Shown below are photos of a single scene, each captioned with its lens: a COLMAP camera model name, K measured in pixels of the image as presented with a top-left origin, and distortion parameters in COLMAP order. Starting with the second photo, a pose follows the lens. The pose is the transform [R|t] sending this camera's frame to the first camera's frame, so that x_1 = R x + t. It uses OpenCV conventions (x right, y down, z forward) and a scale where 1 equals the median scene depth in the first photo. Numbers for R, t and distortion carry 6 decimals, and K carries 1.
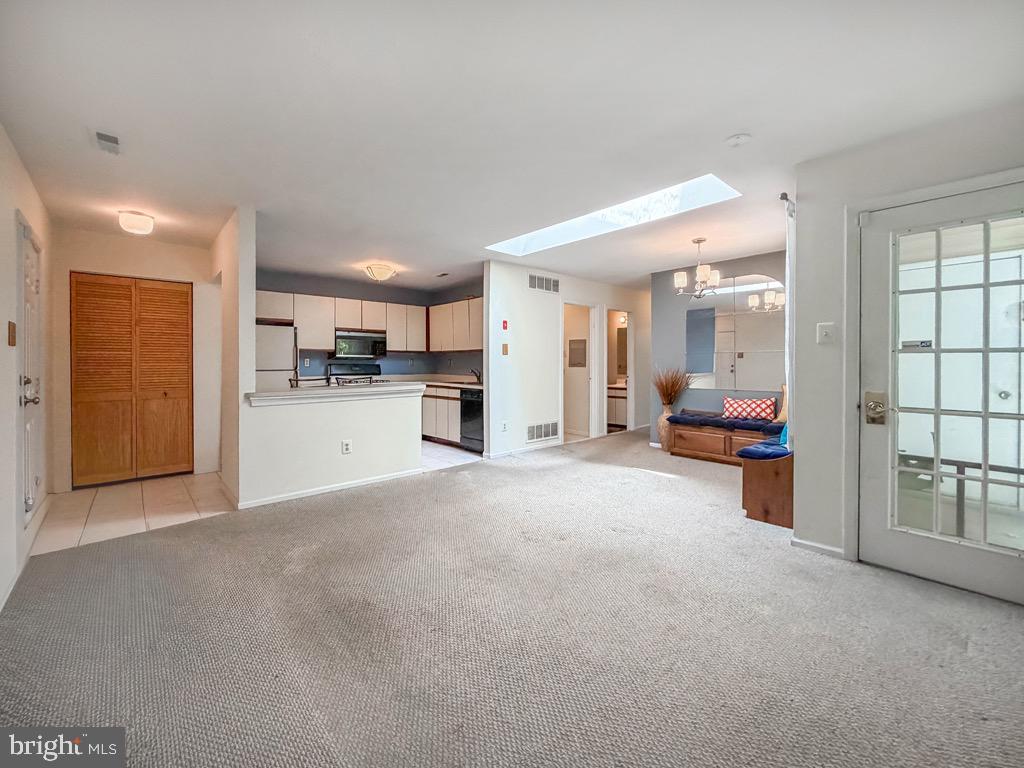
lens RADIAL K [[414.1, 0, 519.6], [0, 414.1, 361.9], [0, 0, 1]] dist [-0.000079, -0.000035]
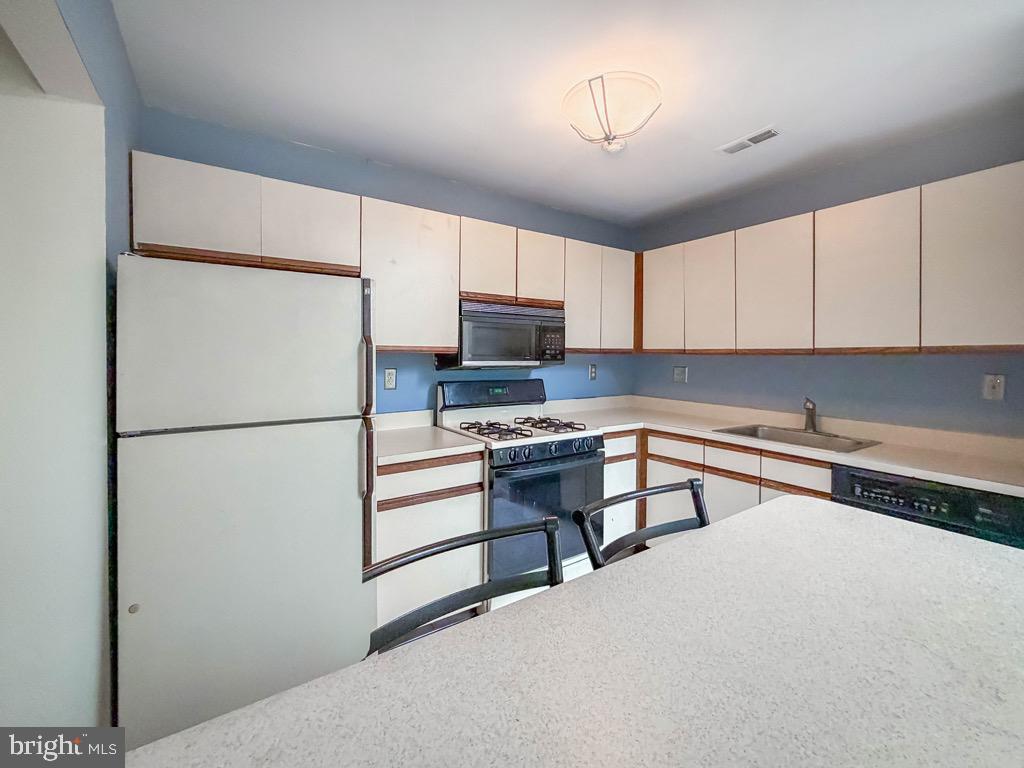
lens RADIAL K [[441.7, 0, 529.6], [0, 441.7, 359.6], [0, 0, 1]] dist [-0.001744, -0.000520]
pose [[0.989765, 0.003555, -0.142663, -0.303889], [-0.001998, 0.999937, 0.011057, -0.022108], [0.142693, -0.010659, 0.989710, 0.562954]]
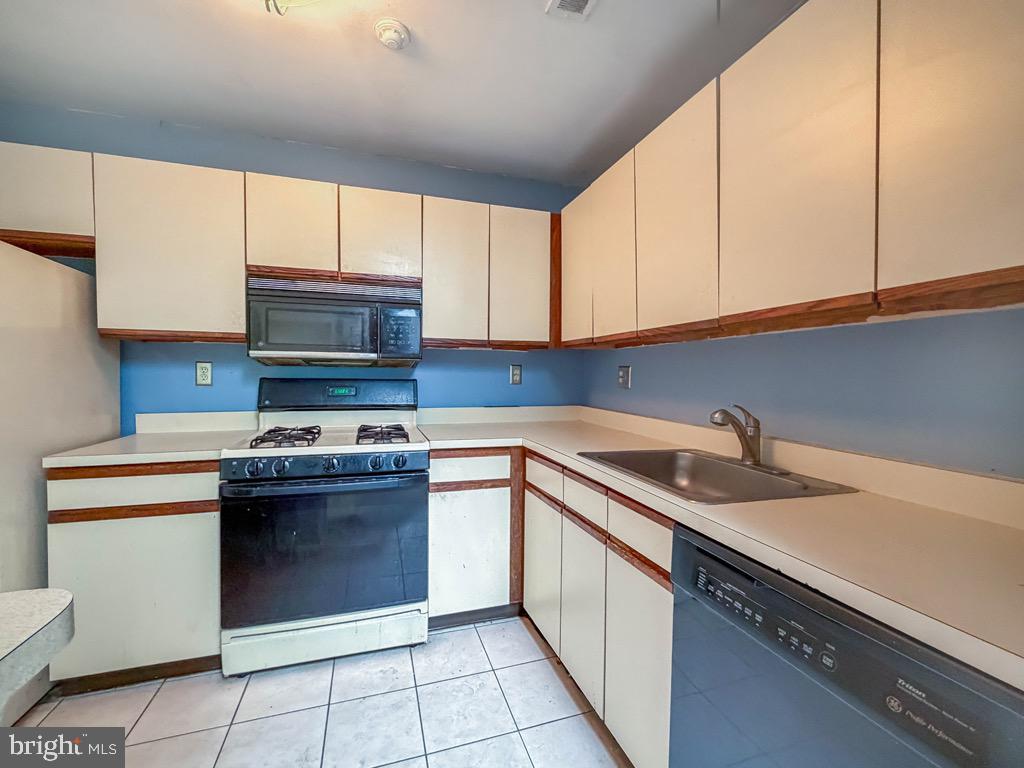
lens RADIAL K [[442.1, 0, 512.0], [0, 442.1, 384.0], [0, 0, 1]] dist [-0.000408, 0.000237]
pose [[0.898258, 0.011384, -0.439321, -0.101909], [-0.002581, 0.999784, 0.020631, 0.001580], [0.439461, -0.017398, 0.898093, 0.741522]]
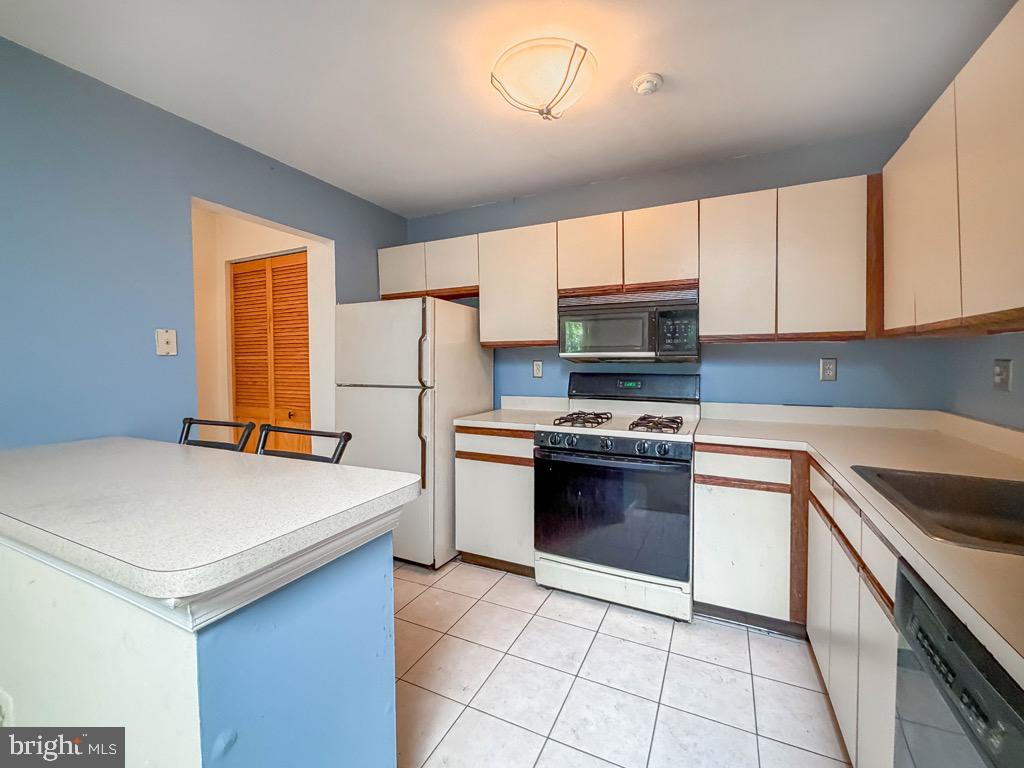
lens RADIAL K [[443.2, 0, 502.9], [0, 443.2, 371.8], [0, 0, 1]] dist [-0.000612, -0.000151]
pose [[0.332153, 0.017967, -0.943054, -0.021851], [0.005398, 0.999766, 0.020948, -0.006709], [0.943210, -0.012049, 0.331978, 0.750387]]
